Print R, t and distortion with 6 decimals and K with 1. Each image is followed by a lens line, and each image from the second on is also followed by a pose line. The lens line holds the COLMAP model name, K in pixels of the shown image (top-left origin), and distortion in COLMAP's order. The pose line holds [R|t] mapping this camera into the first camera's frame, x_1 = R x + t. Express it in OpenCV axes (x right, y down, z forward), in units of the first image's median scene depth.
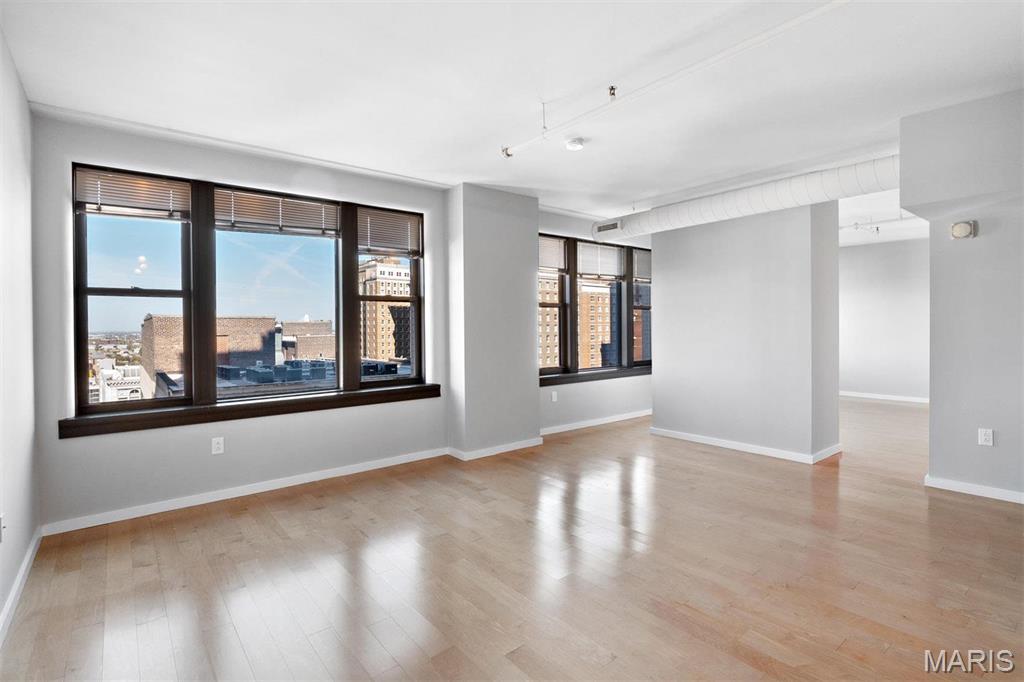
lens RADIAL K [[490.2, 0, 518.1], [0, 490.2, 328.2], [0, 0, 1]] dist [-0.013604, -0.000784]
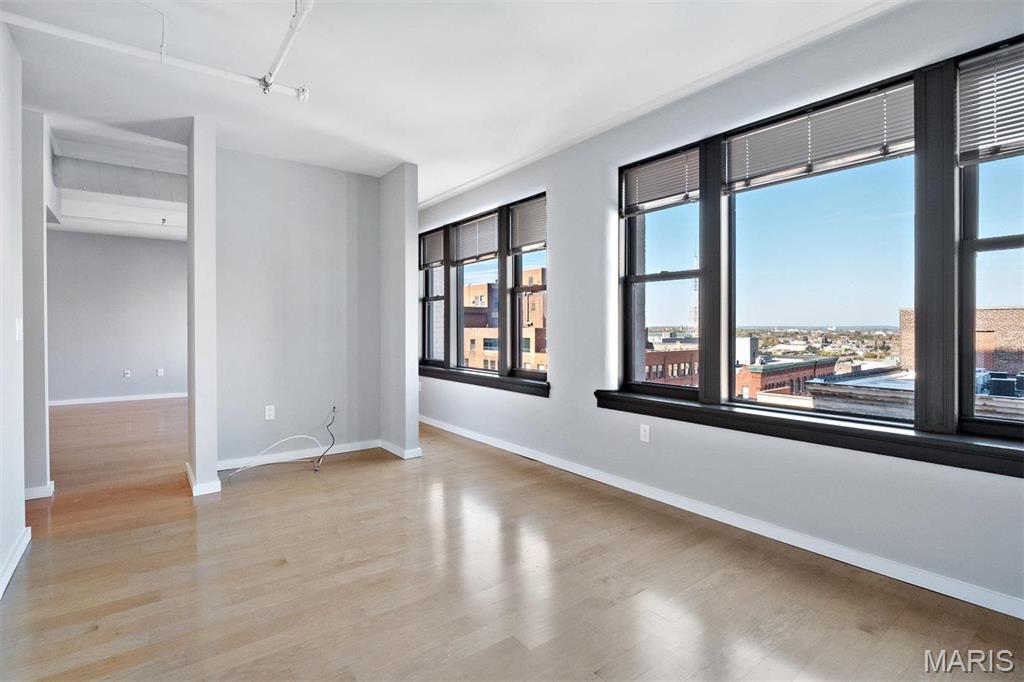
lens RADIAL K [[490.2, 0, 518.1], [0, 490.2, 328.2], [0, 0, 1]] dist [-0.013604, -0.000784]
pose [[-0.036862, 0.012552, -0.999242, 0.186153], [-0.011182, 0.999853, 0.012972, 0.018122], [0.999258, 0.011652, -0.036716, 0.611433]]
